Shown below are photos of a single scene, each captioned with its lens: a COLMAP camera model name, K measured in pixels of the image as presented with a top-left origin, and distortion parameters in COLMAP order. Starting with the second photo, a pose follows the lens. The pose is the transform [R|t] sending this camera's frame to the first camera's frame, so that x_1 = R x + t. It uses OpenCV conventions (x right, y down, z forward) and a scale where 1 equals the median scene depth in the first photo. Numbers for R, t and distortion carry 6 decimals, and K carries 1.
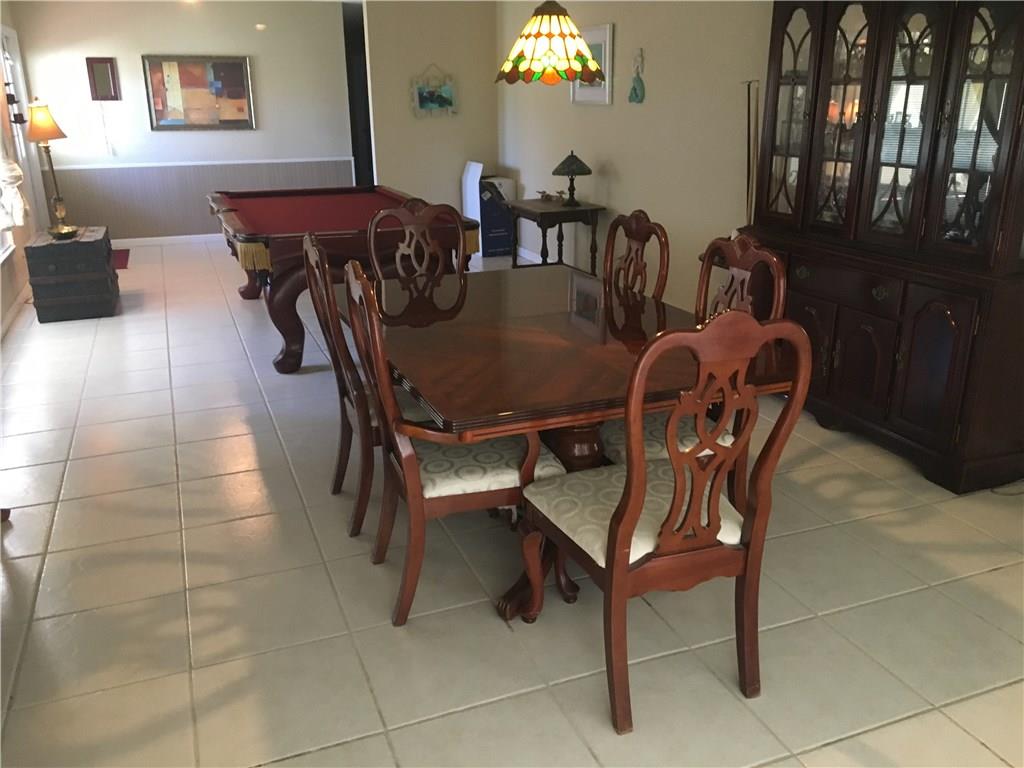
lens RADIAL K [[864.5, 0, 508.5], [0, 864.5, 386.3], [0, 0, 1]] dist [0.040946, -0.055501]
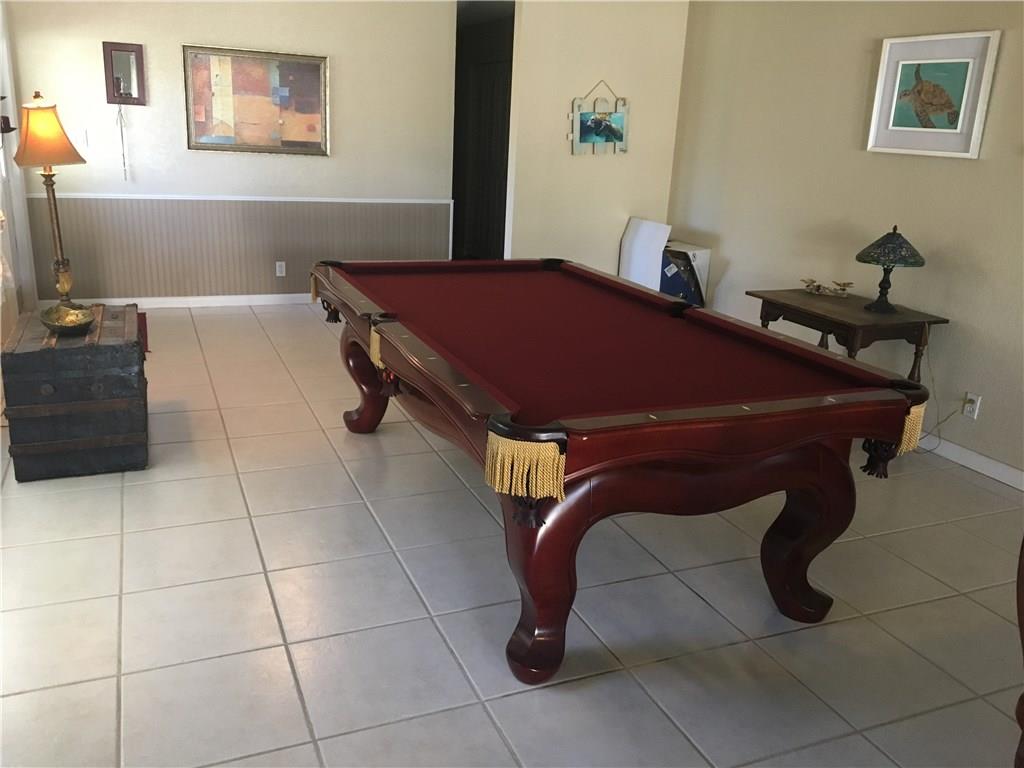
lens RADIAL K [[864.5, 0, 515.8], [0, 864.5, 384.5], [0, 0, 1]] dist [0.040946, -0.055501]
pose [[0.997870, 0.047385, 0.044829, -0.176527], [-0.045921, 0.998396, -0.033126, -0.097119], [-0.046327, 0.030997, 0.998445, 0.302408]]
